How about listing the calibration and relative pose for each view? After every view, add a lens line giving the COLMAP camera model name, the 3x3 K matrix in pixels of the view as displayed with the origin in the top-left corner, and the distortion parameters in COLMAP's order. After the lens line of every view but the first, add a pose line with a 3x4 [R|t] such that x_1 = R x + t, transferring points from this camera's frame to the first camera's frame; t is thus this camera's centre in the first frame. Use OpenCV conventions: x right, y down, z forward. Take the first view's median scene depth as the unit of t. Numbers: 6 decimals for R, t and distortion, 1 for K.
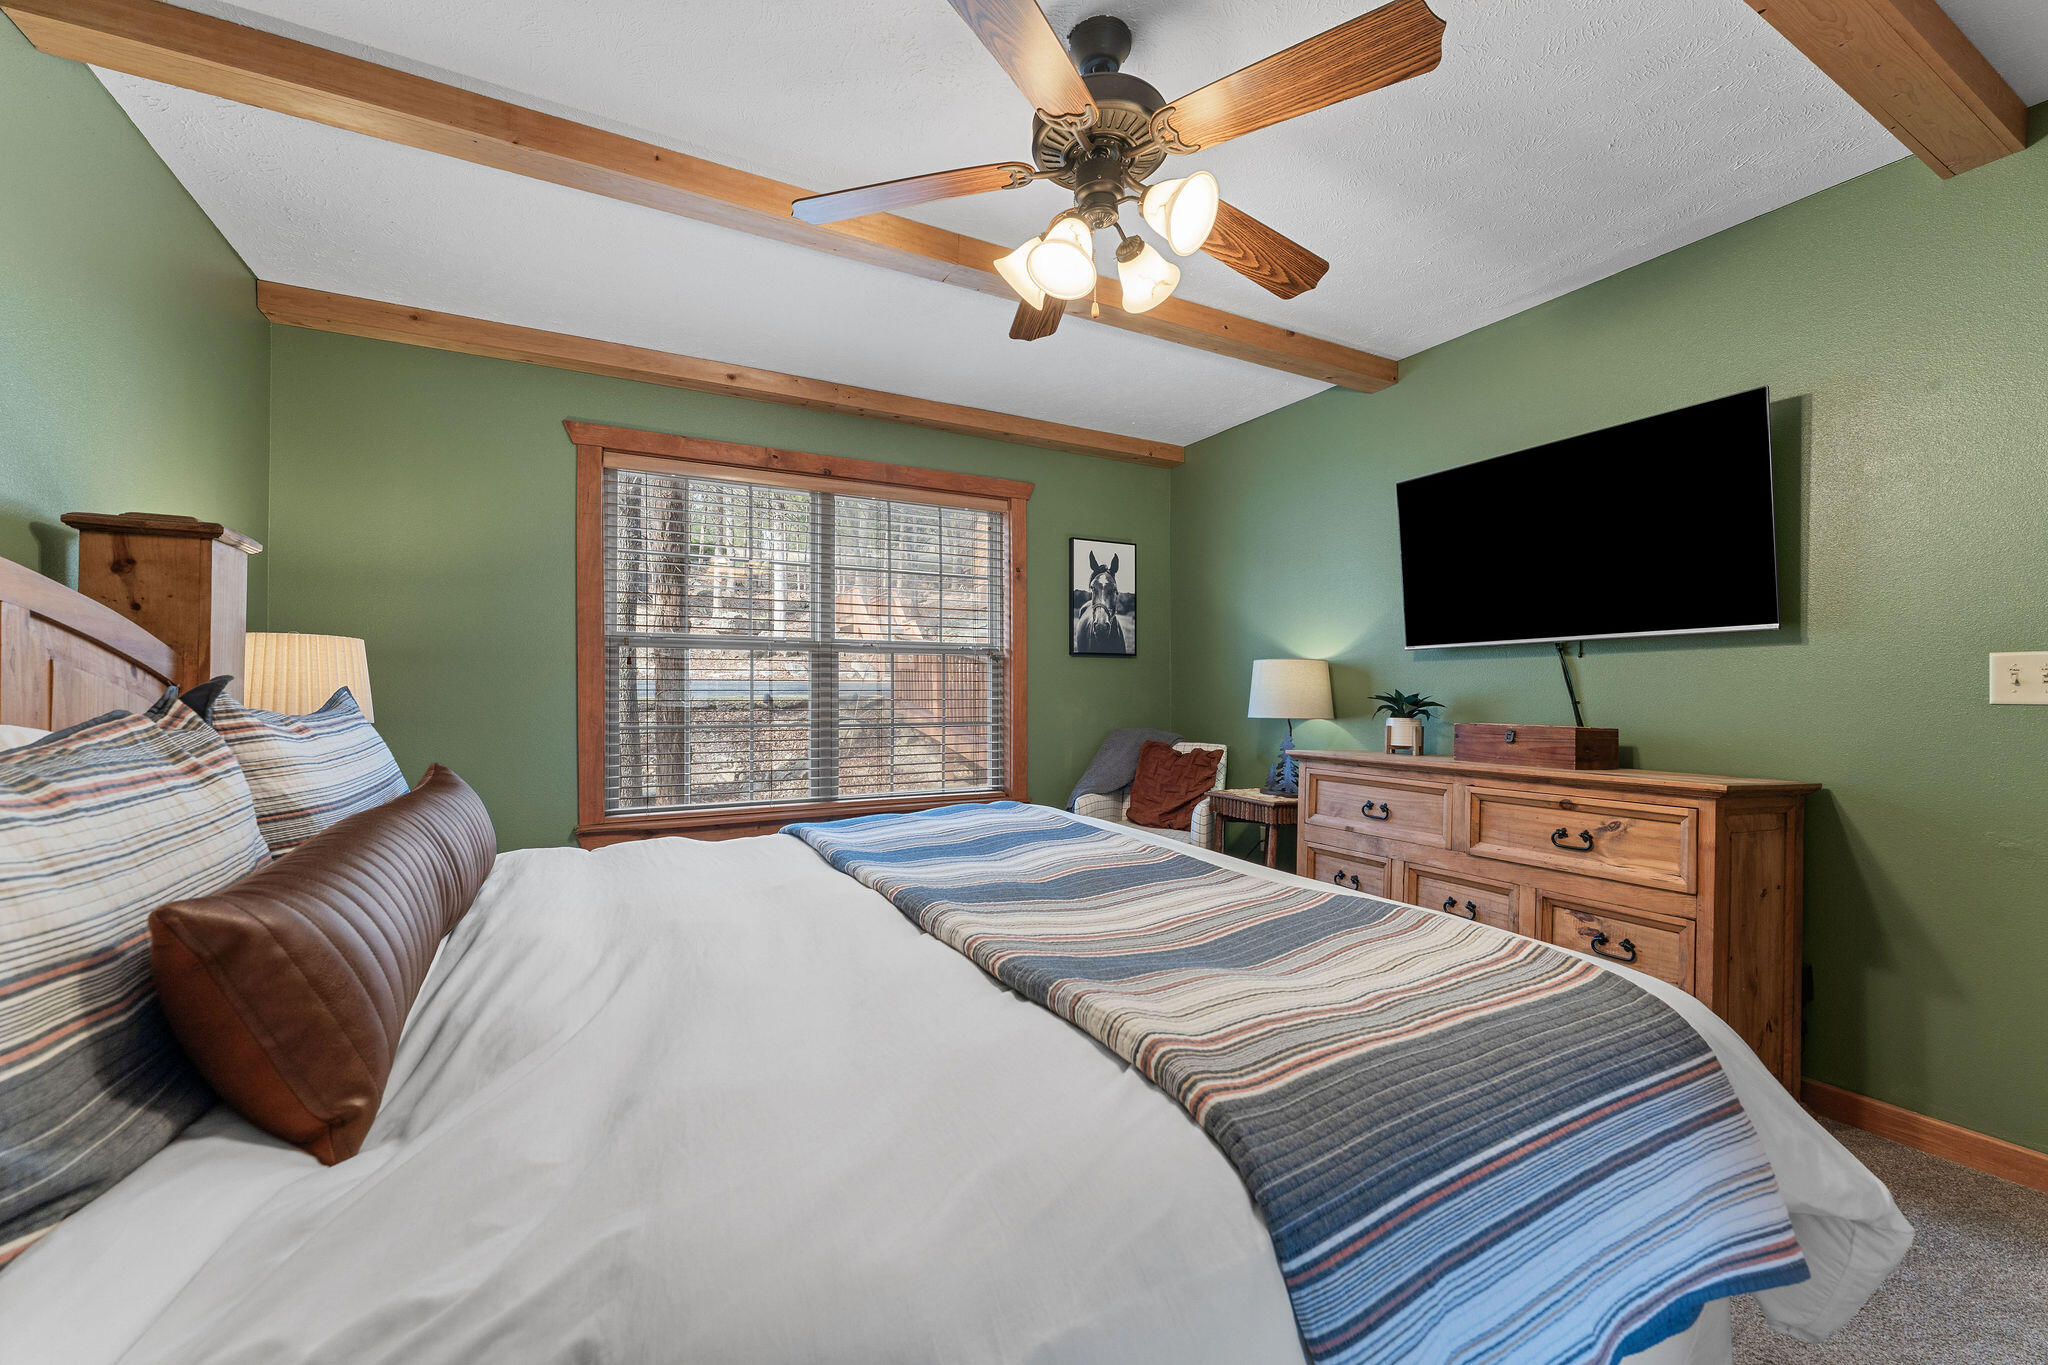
lens RADIAL K [[815.4, 0, 1024.0], [0, 815.4, 682.5], [0, 0, 1]] dist [0.015159, -0.000084]
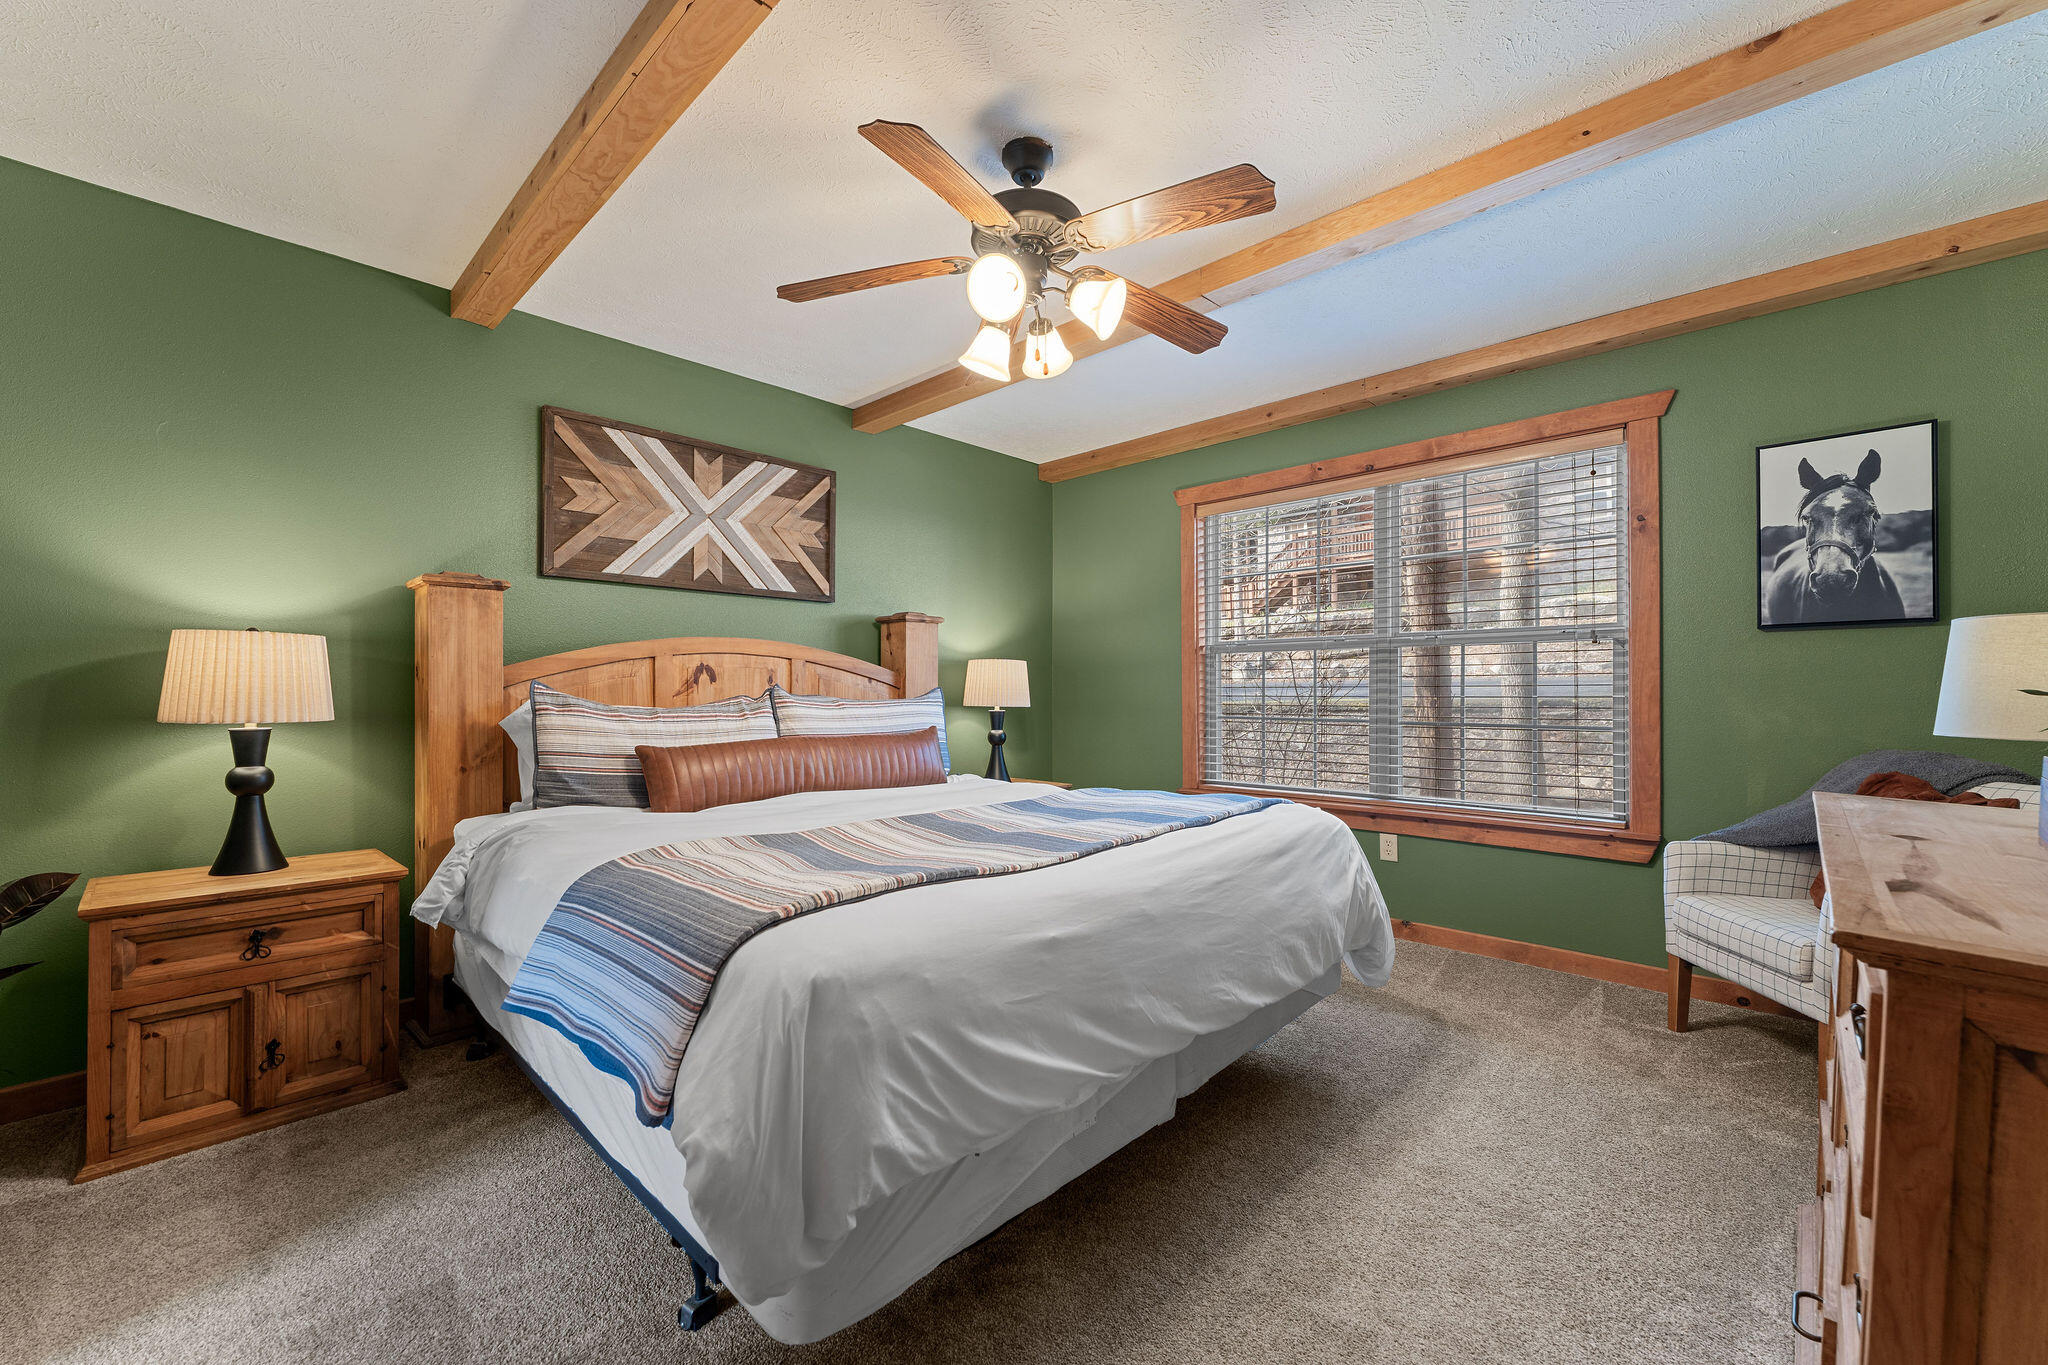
lens RADIAL K [[815.4, 0, 1024.0], [0, 815.4, 682.5], [0, 0, 1]] dist [0.015159, -0.000084]
pose [[0.311100, -0.008671, -0.950338, 0.492107], [0.012840, 0.999905, -0.004920, 0.003884], [0.950290, -0.010672, 0.311182, 0.241150]]
